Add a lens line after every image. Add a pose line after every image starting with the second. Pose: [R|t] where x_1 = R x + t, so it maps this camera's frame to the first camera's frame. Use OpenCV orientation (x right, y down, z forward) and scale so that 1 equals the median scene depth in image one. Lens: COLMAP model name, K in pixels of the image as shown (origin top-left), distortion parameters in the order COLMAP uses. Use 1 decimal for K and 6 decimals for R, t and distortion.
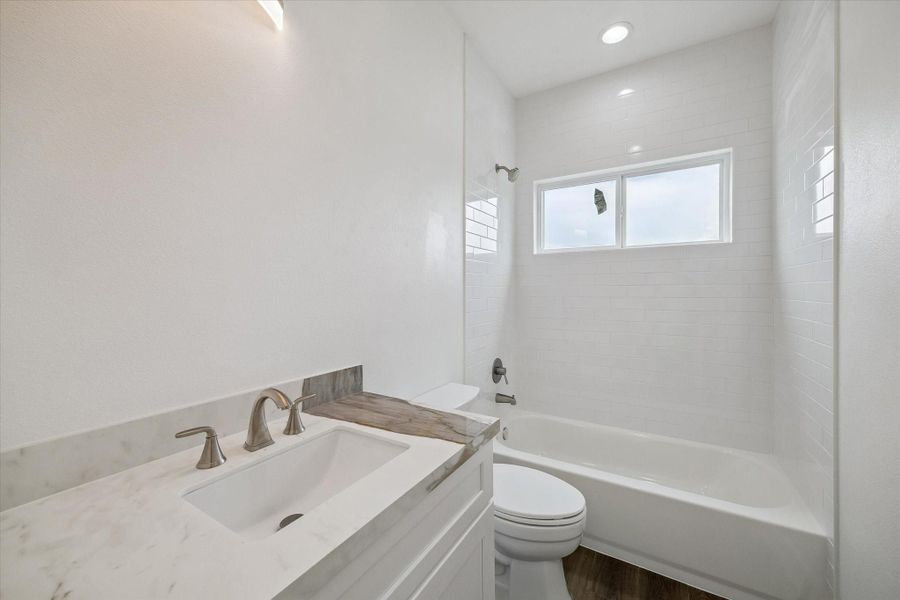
lens RADIAL K [[352.0, 0, 453.3], [0, 352.0, 293.3], [0, 0, 1]] dist [0.001248, 0.000089]
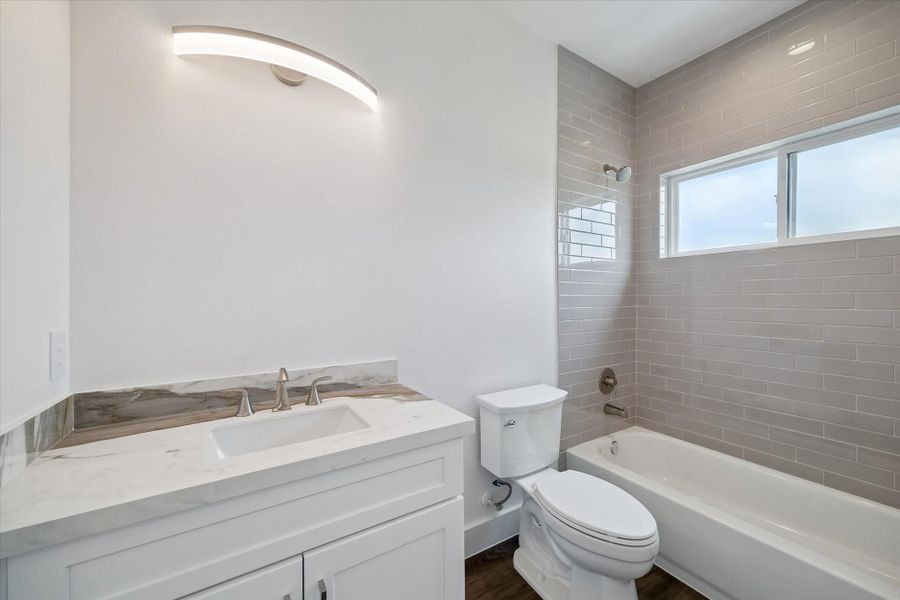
lens RADIAL K [[352.0, 0, 453.3], [0, 352.0, 293.3], [0, 0, 1]] dist [0.001248, 0.000089]
pose [[0.903051, -0.012335, -0.429356, 0.165296], [0.007868, 0.999895, -0.012178, -0.009903], [0.429461, 0.007619, 0.903053, -0.046031]]
